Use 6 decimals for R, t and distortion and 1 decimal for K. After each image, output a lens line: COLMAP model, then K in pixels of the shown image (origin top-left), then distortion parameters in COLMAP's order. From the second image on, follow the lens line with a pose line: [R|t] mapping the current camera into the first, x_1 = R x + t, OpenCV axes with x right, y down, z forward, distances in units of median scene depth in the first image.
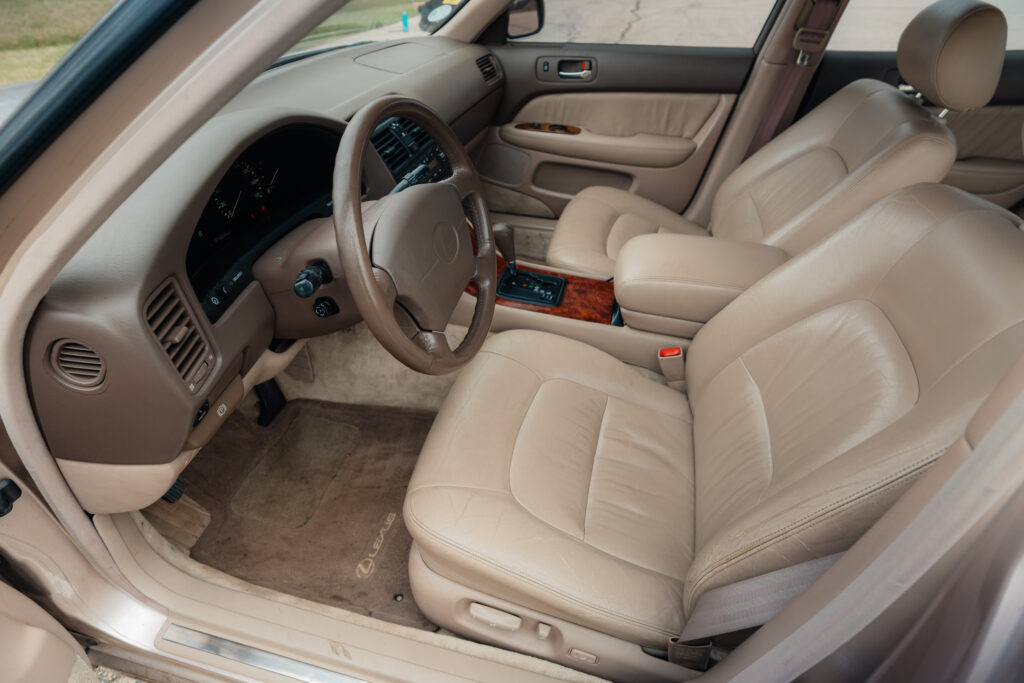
lens RADIAL K [[560.4, 0, 528.9], [0, 560.4, 341.8], [0, 0, 1]] dist [-0.036395, -0.000549]
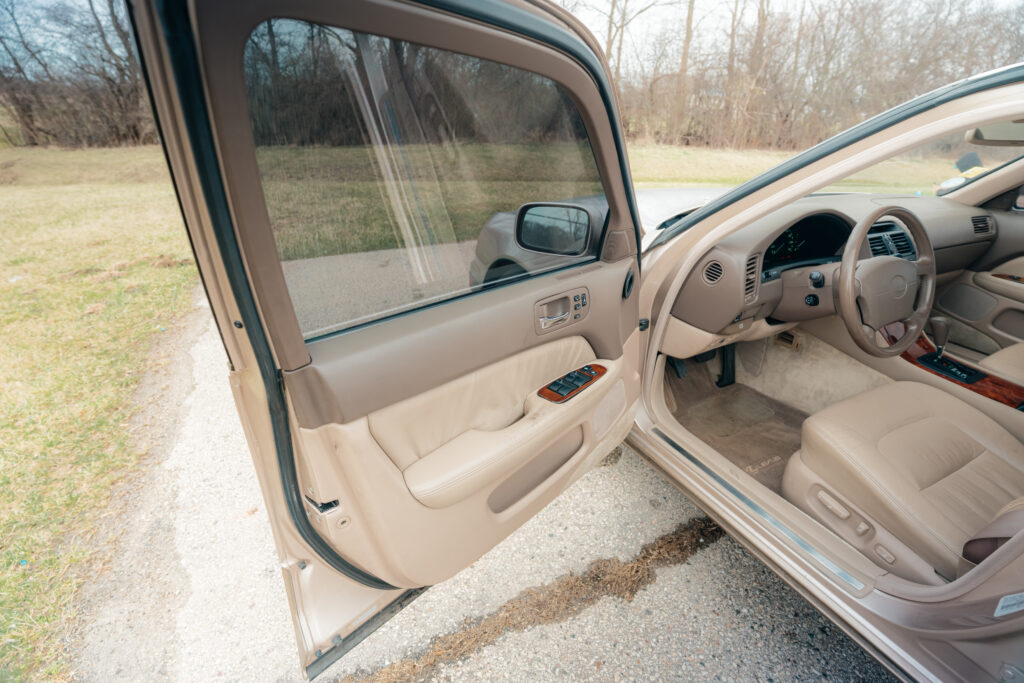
lens RADIAL K [[526.2, 0, 512.0], [0, 526.2, 341.5], [0, 0, 1]] dist [-0.069322, 0.031533]
pose [[0.655233, 0.314411, -0.686888, 0.132915], [-0.464377, 0.884823, -0.037964, 0.375876], [0.595838, 0.343850, 0.725771, -0.515225]]
